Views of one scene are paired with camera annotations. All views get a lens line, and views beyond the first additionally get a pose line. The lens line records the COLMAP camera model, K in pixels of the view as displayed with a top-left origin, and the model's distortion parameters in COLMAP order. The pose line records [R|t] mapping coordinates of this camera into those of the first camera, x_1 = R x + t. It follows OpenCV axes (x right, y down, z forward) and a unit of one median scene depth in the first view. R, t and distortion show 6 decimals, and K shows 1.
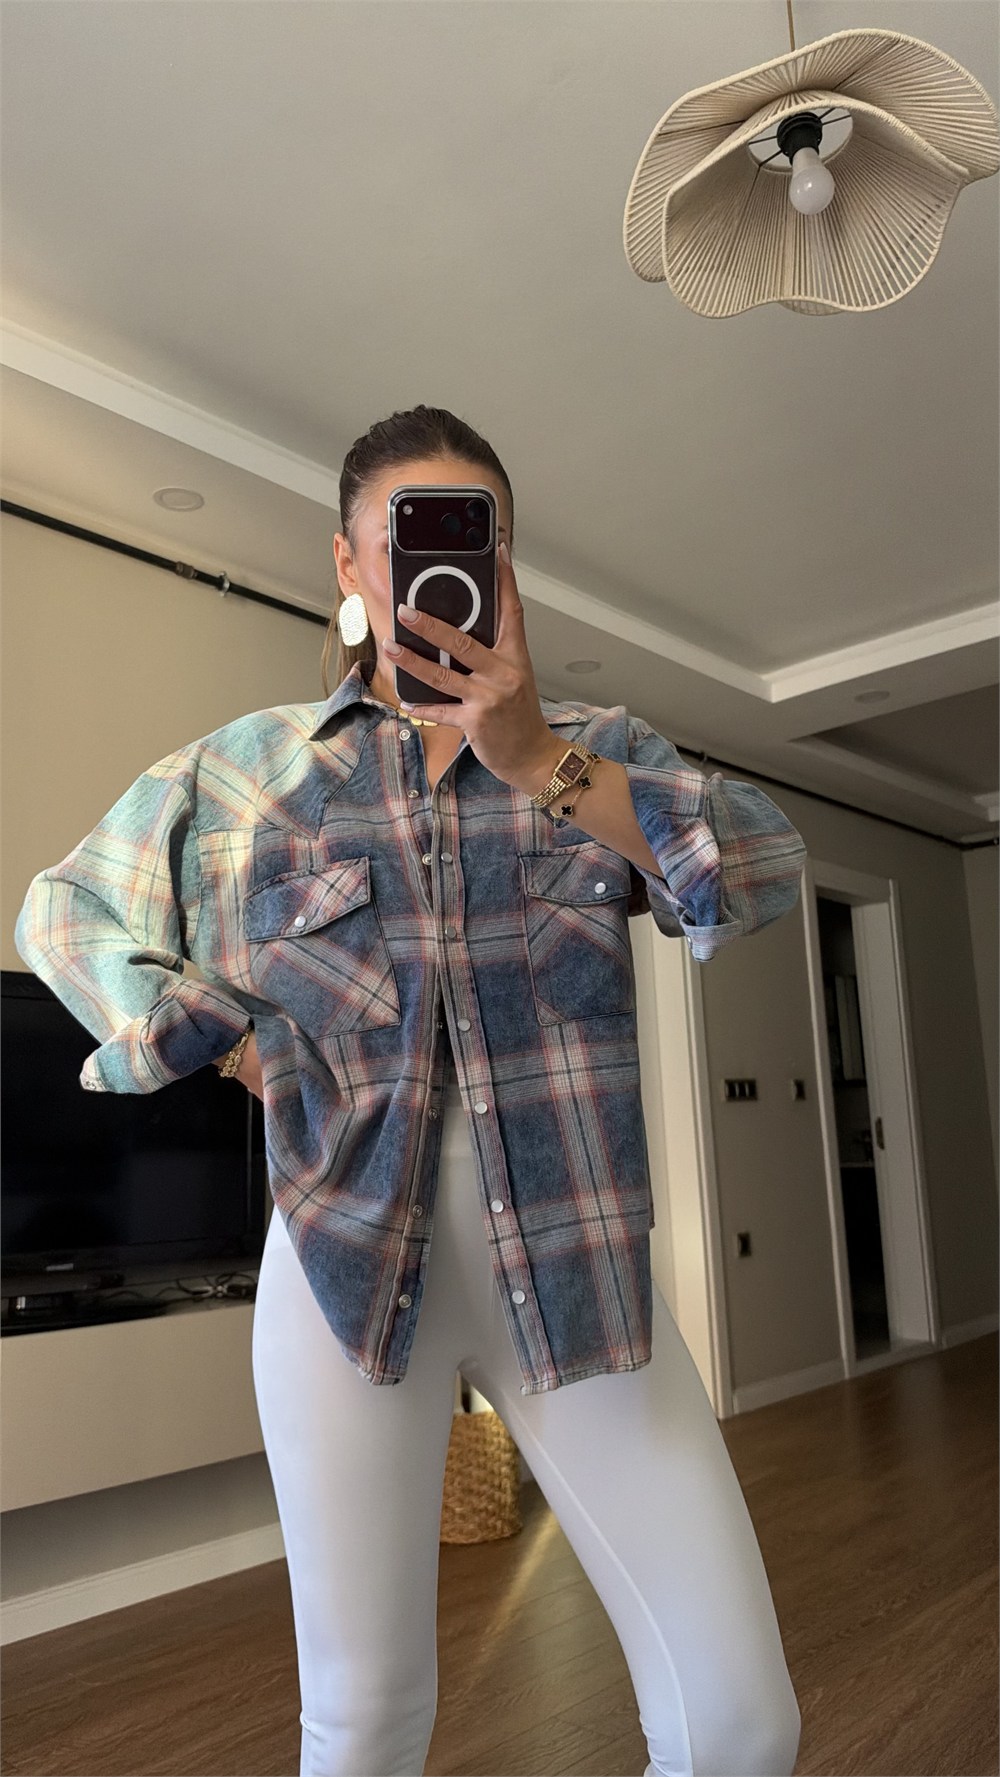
lens RADIAL K [[1203.0, 0, 500.0], [0, 1203.0, 888.5], [0, 0, 1]] dist [-0.002854, 0.000530]
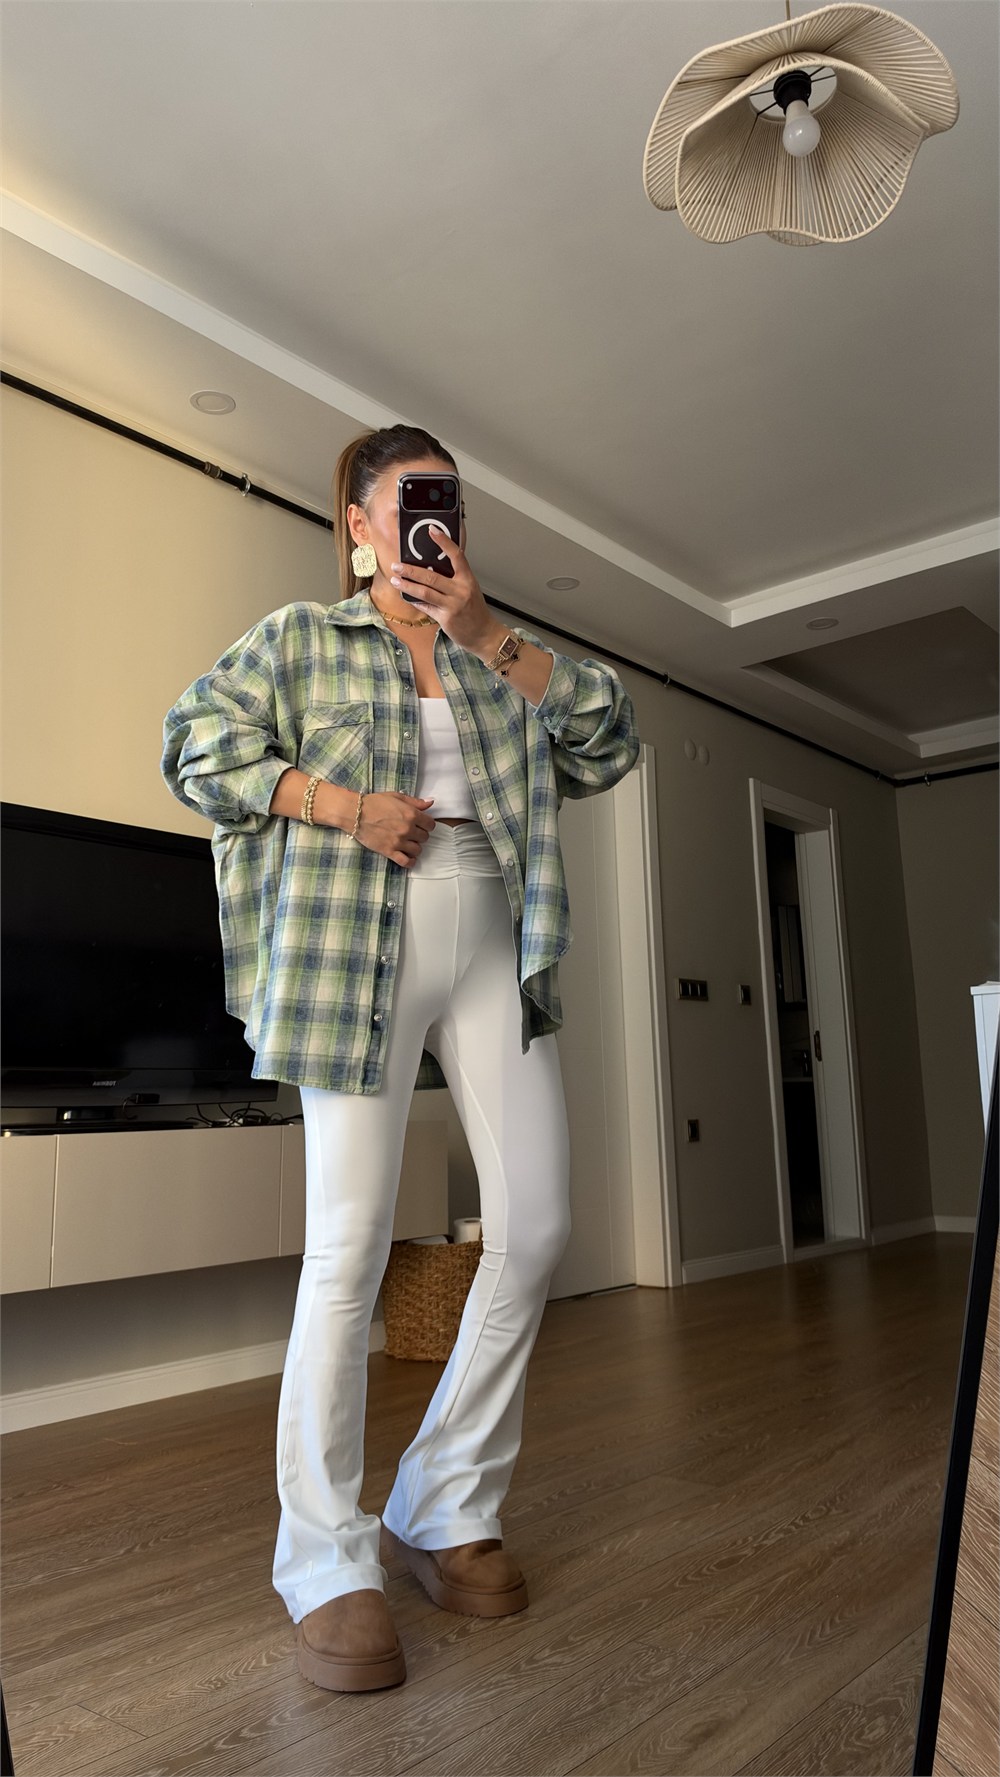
lens RADIAL K [[1245.8, 0, 471.1], [0, 1245.8, 887.3], [0, 0, 1]] dist [0.003643, 0.004001]
pose [[0.998862, 0.020688, 0.042983, -0.075952], [-0.020824, 0.999779, 0.002722, 0.121500], [-0.042917, -0.003614, 0.999072, -0.165908]]
